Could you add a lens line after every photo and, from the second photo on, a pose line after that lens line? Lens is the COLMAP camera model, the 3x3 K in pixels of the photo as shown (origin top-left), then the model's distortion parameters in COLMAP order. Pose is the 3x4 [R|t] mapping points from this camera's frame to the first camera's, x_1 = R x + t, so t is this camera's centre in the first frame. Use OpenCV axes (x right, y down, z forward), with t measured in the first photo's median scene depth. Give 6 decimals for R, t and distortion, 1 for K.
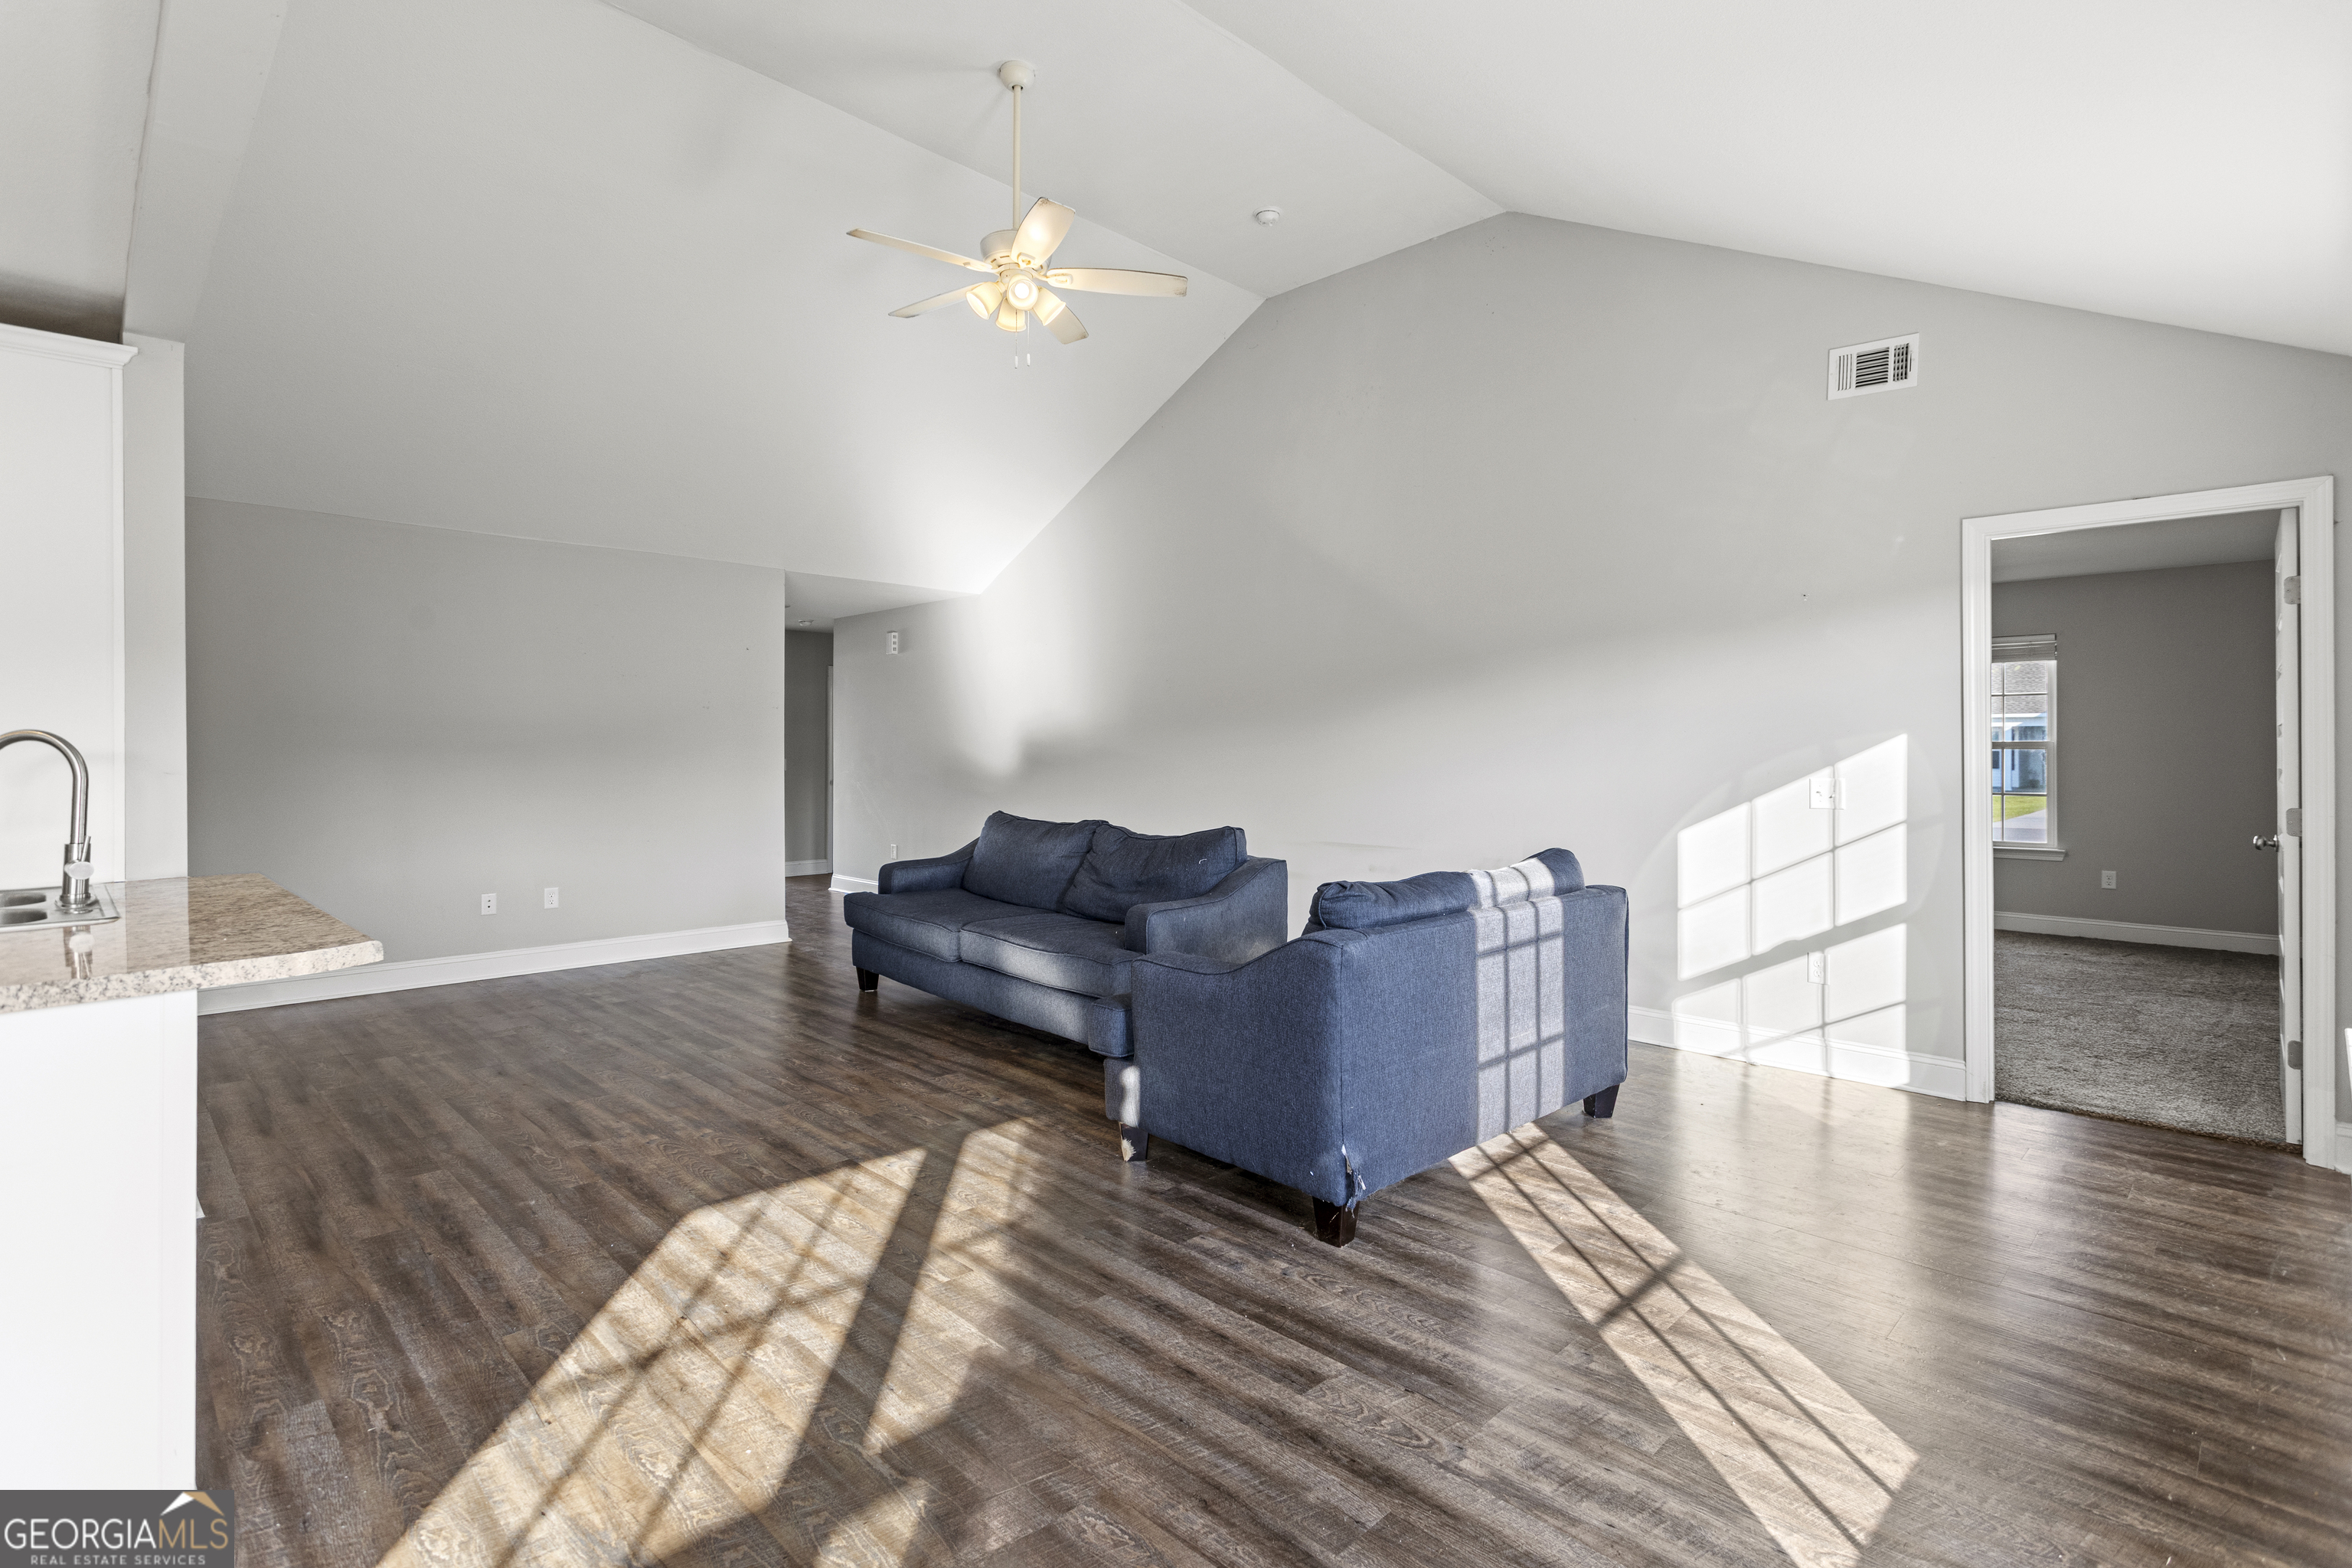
lens RADIAL K [[1137.5, 0, 1166.9], [0, 1137.5, 750.8], [0, 0, 1]] dist [0.004336, -0.000726]
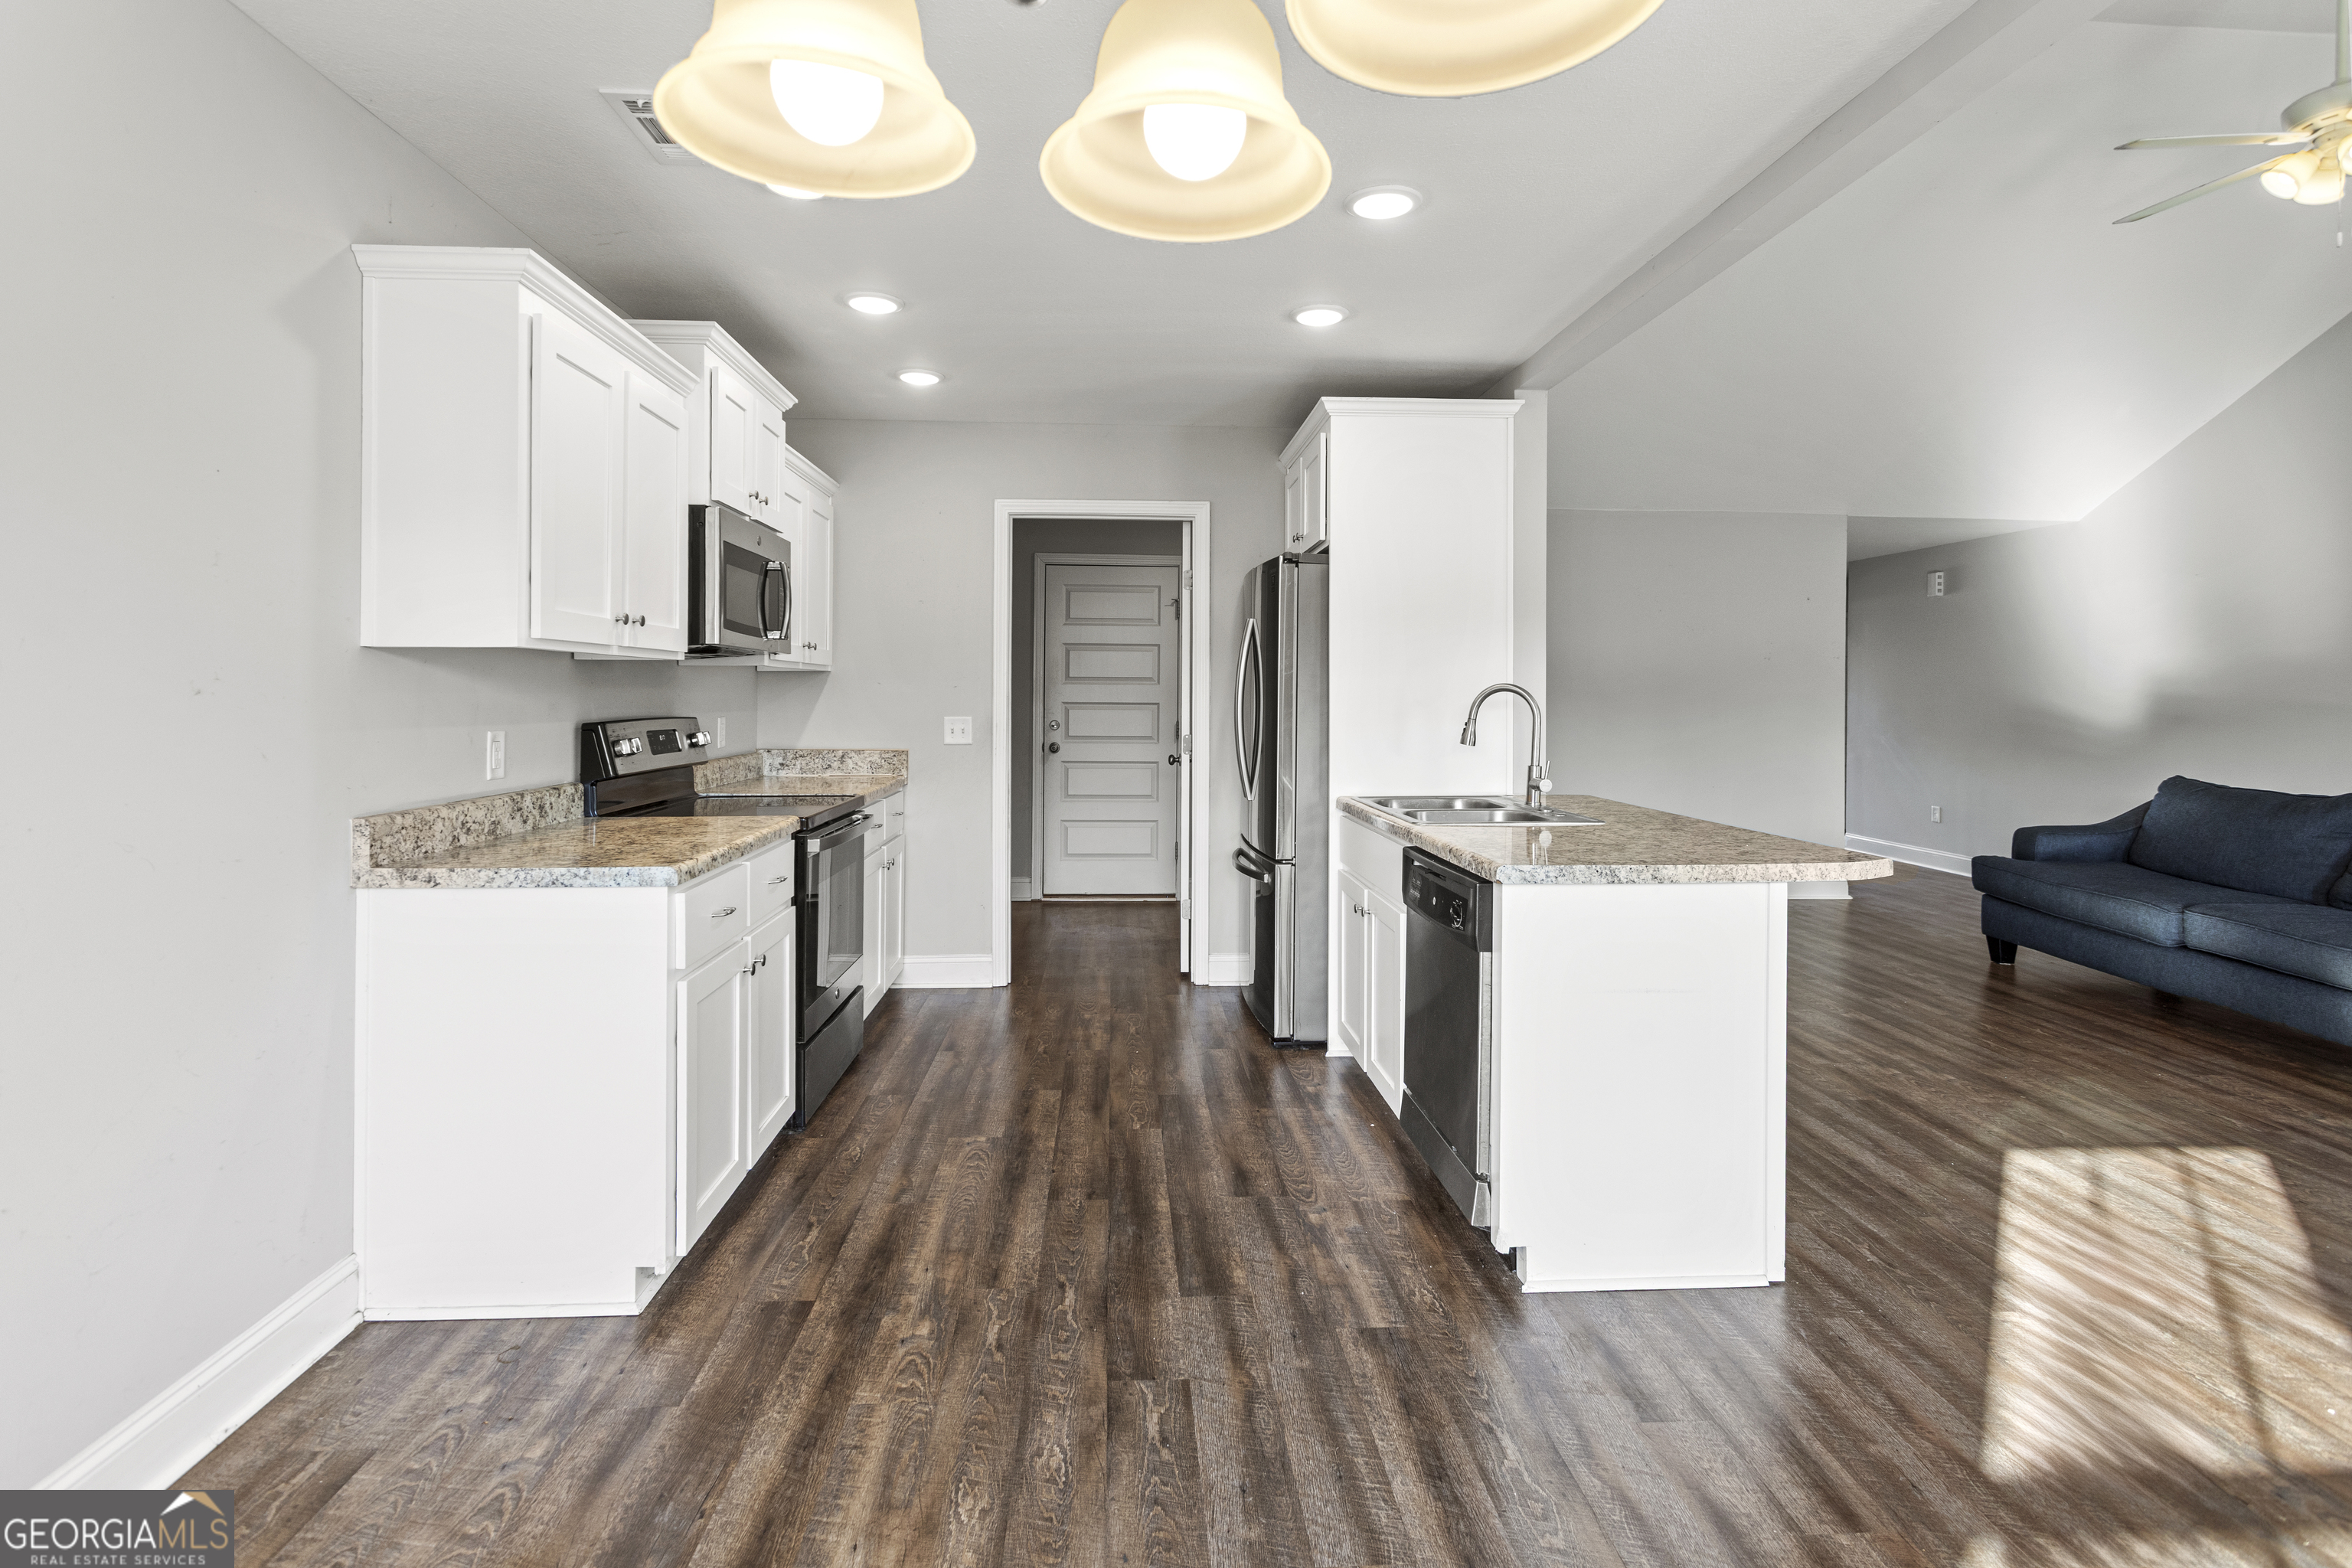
lens RADIAL K [[1137.5, 0, 1185.2], [0, 1137.5, 699.1], [0, 0, 1]] dist [0.004336, -0.000726]
pose [[0.750069, 0.008364, -0.661306, -0.261530], [-0.008907, 0.999957, 0.002545, 0.000820], [0.661299, 0.003982, 0.750112, -0.230398]]
